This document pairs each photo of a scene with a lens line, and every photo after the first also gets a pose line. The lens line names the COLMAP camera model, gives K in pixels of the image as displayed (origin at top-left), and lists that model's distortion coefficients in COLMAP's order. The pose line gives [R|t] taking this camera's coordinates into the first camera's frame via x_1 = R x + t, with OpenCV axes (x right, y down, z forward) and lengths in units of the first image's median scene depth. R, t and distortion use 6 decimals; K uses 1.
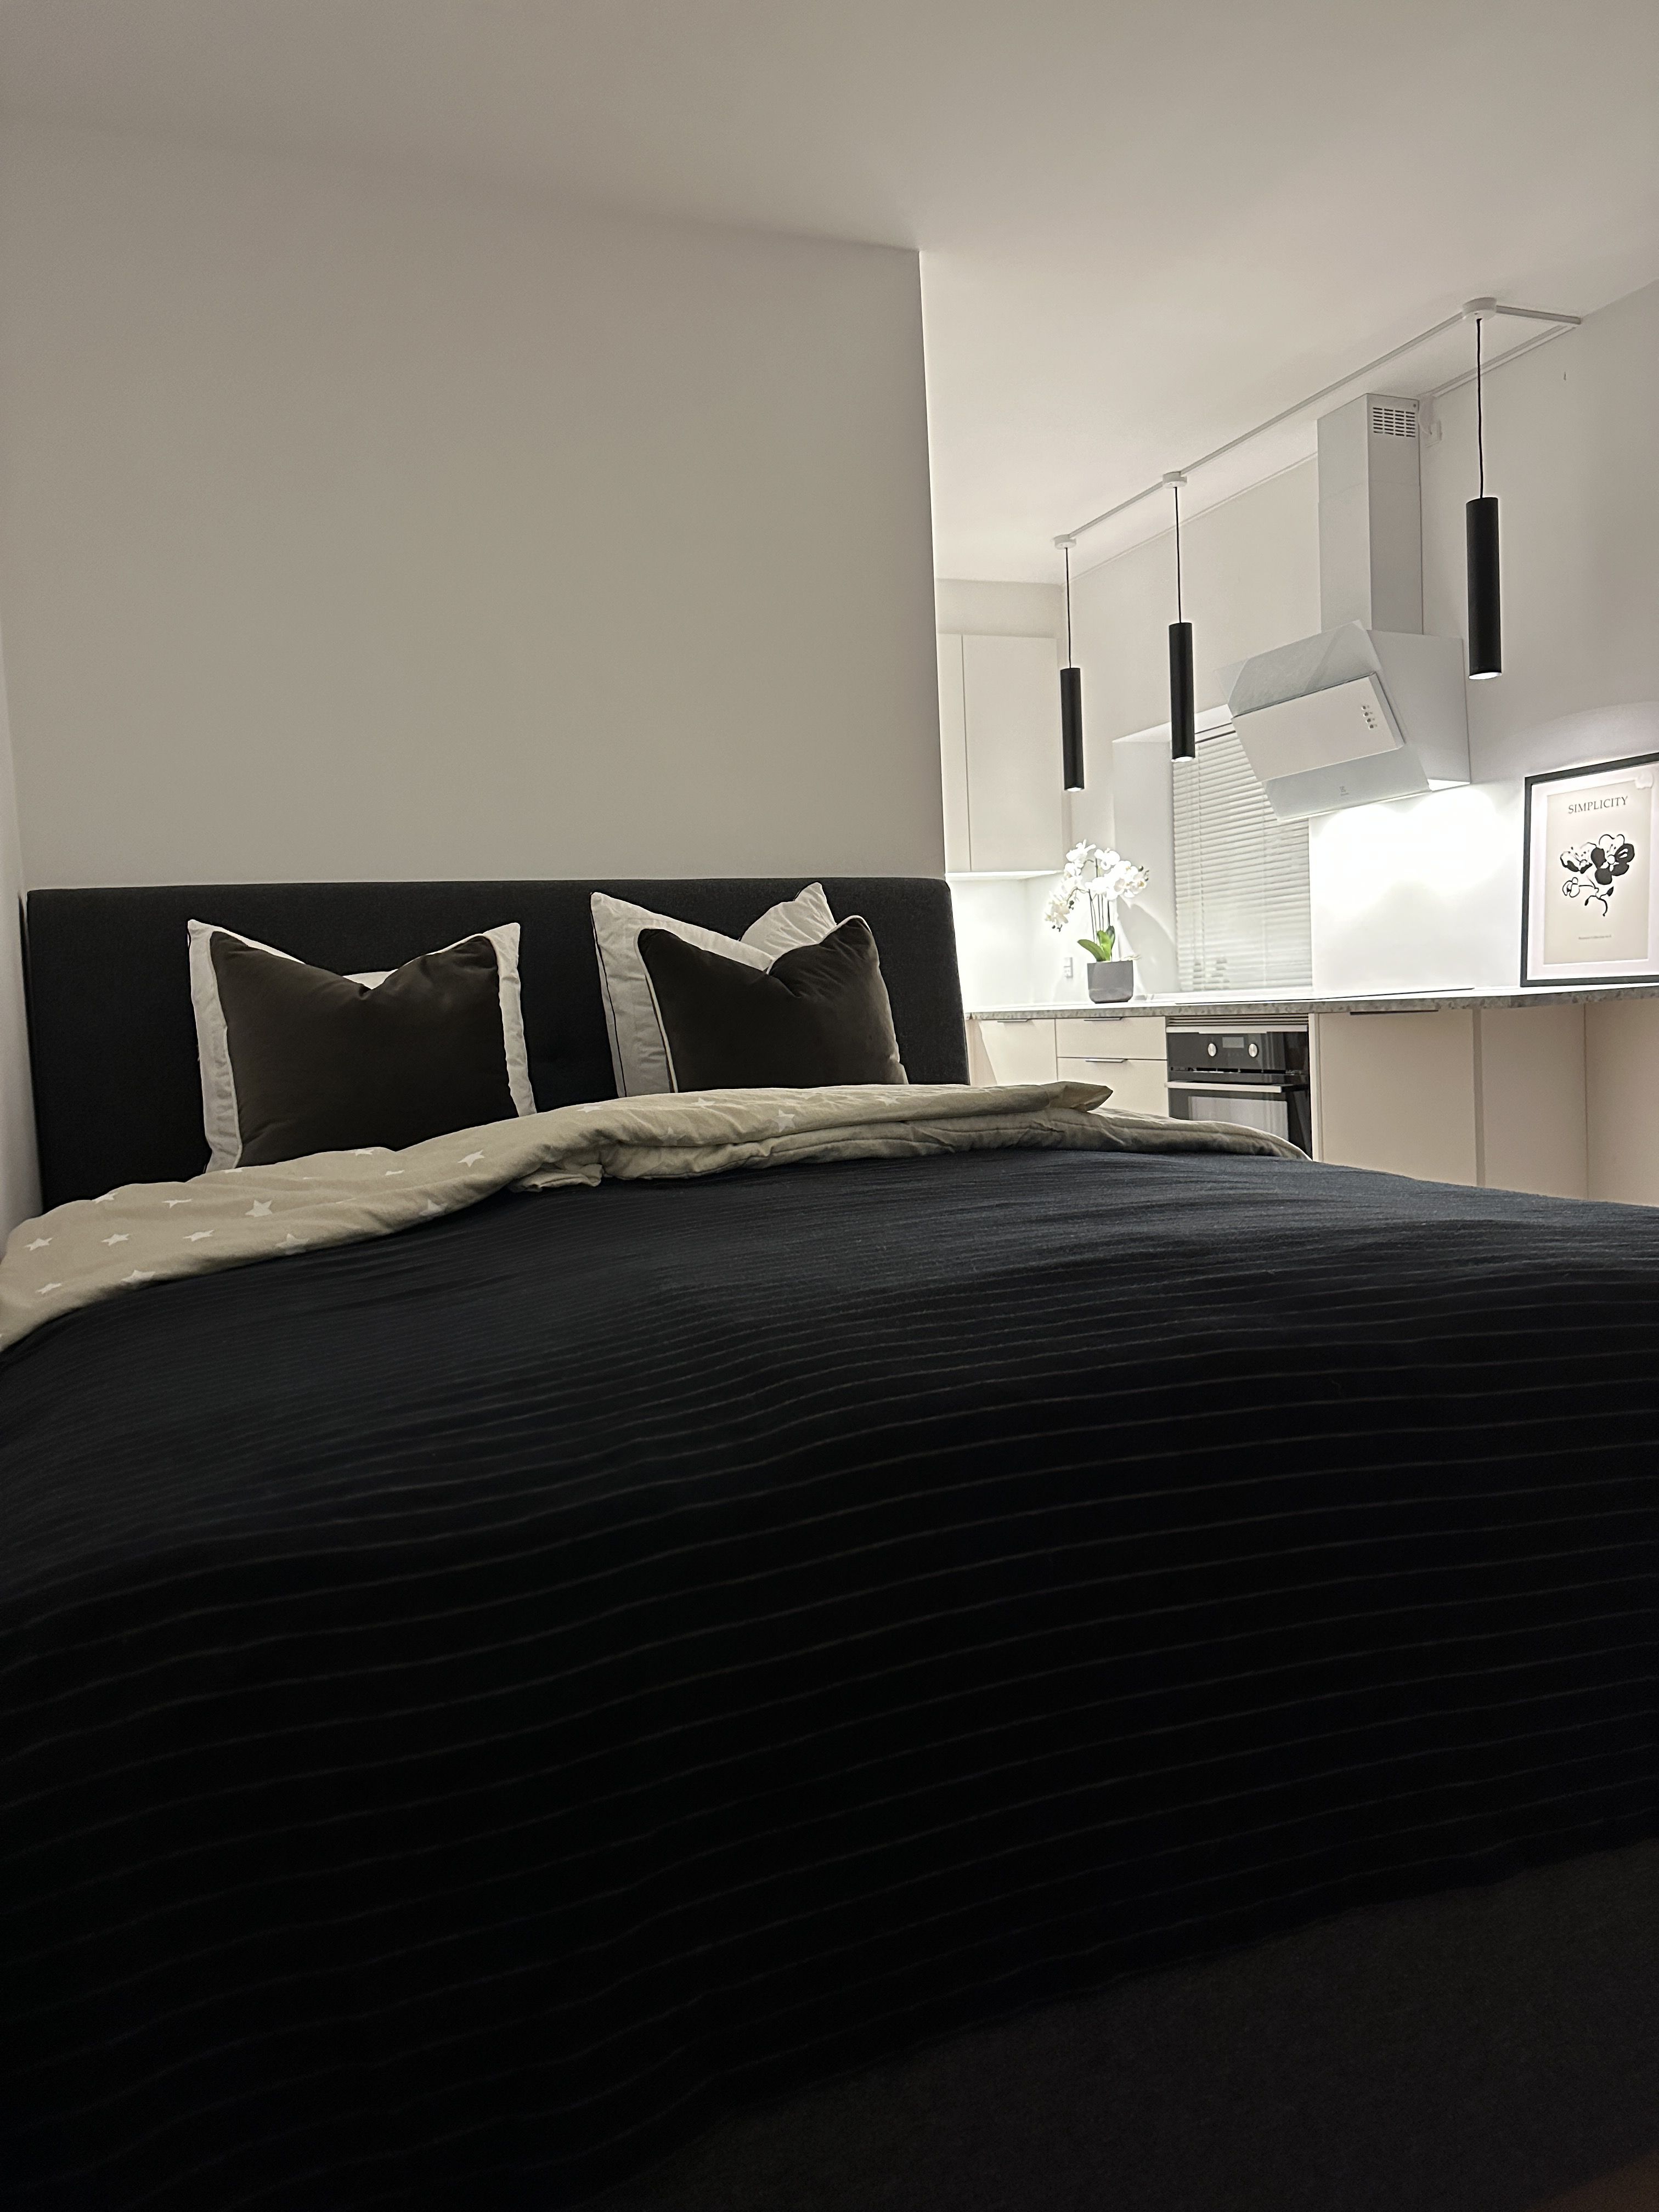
lens RADIAL K [[1550.9, 0, 829.5], [0, 1550.9, 1106.0], [0, 0, 1]] dist [0.160695, -0.306235]
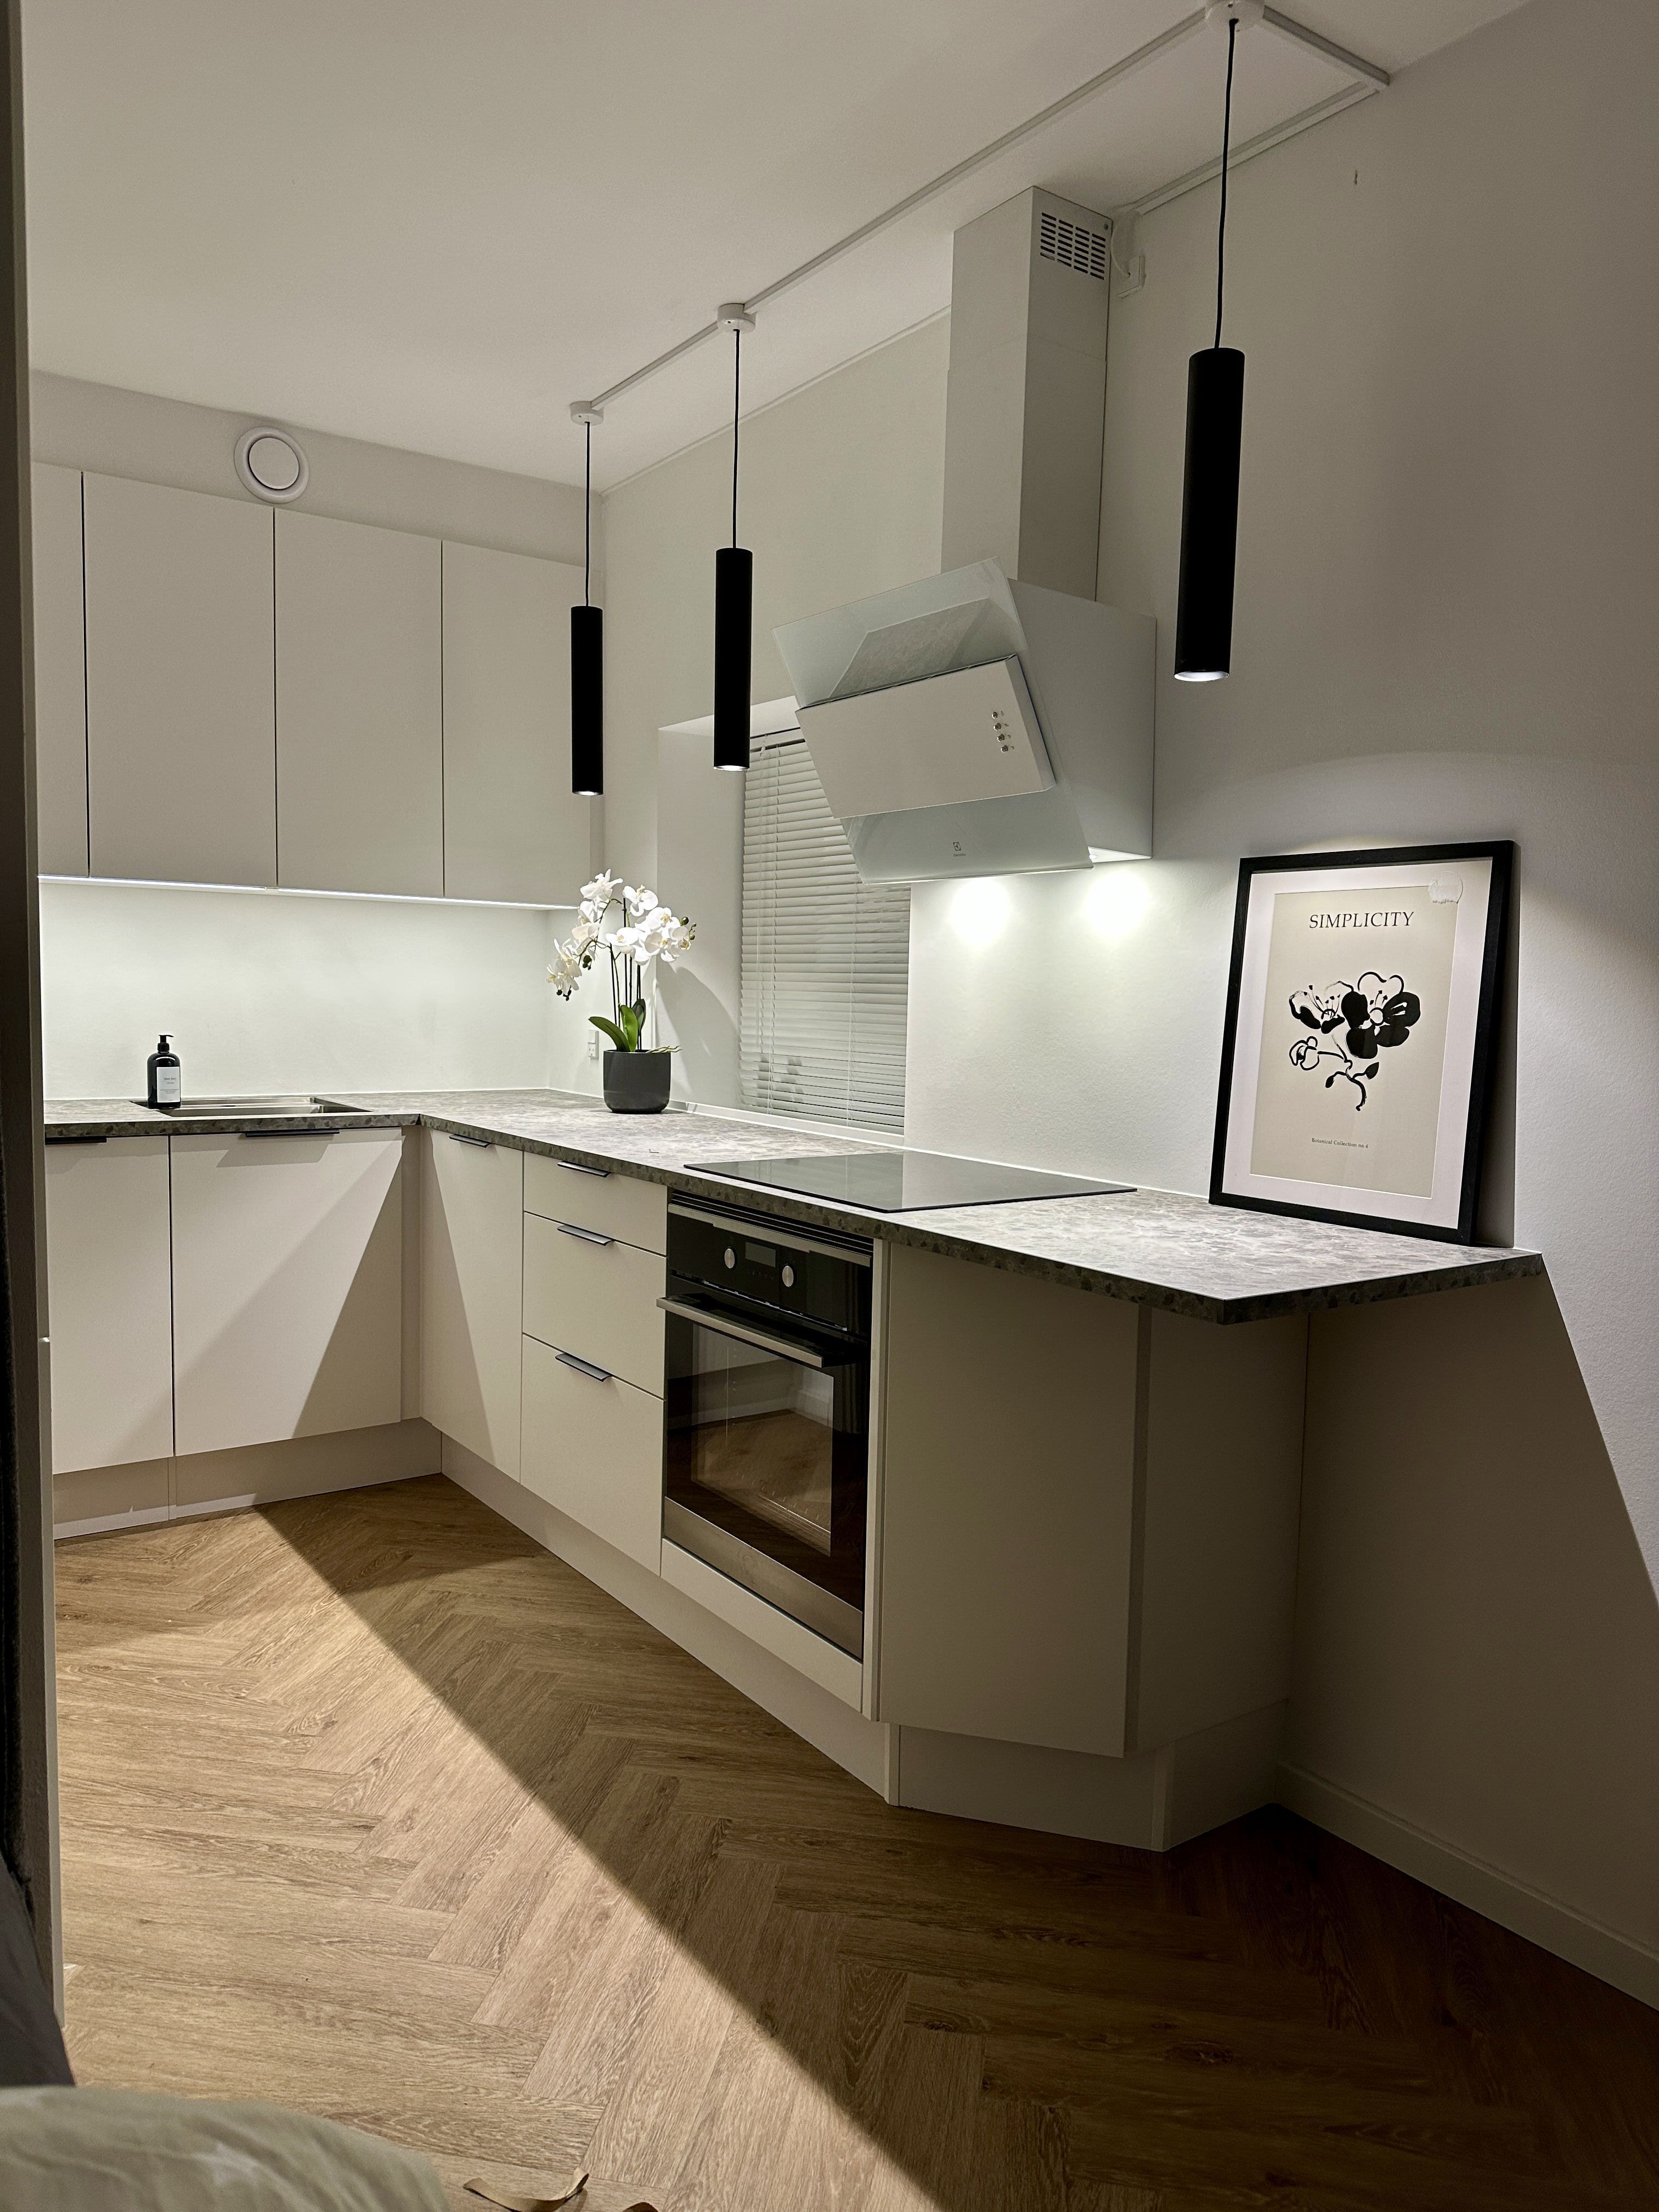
lens RADIAL K [[1550.9, 0, 829.5], [0, 1550.9, 1106.0], [0, 0, 1]] dist [0.160695, -0.306235]
pose [[0.974280, 0.057376, 0.217916, 0.138276], [-0.059197, 0.998245, 0.001828, -0.090087], [-0.217428, -0.014681, 0.975966, 0.383595]]
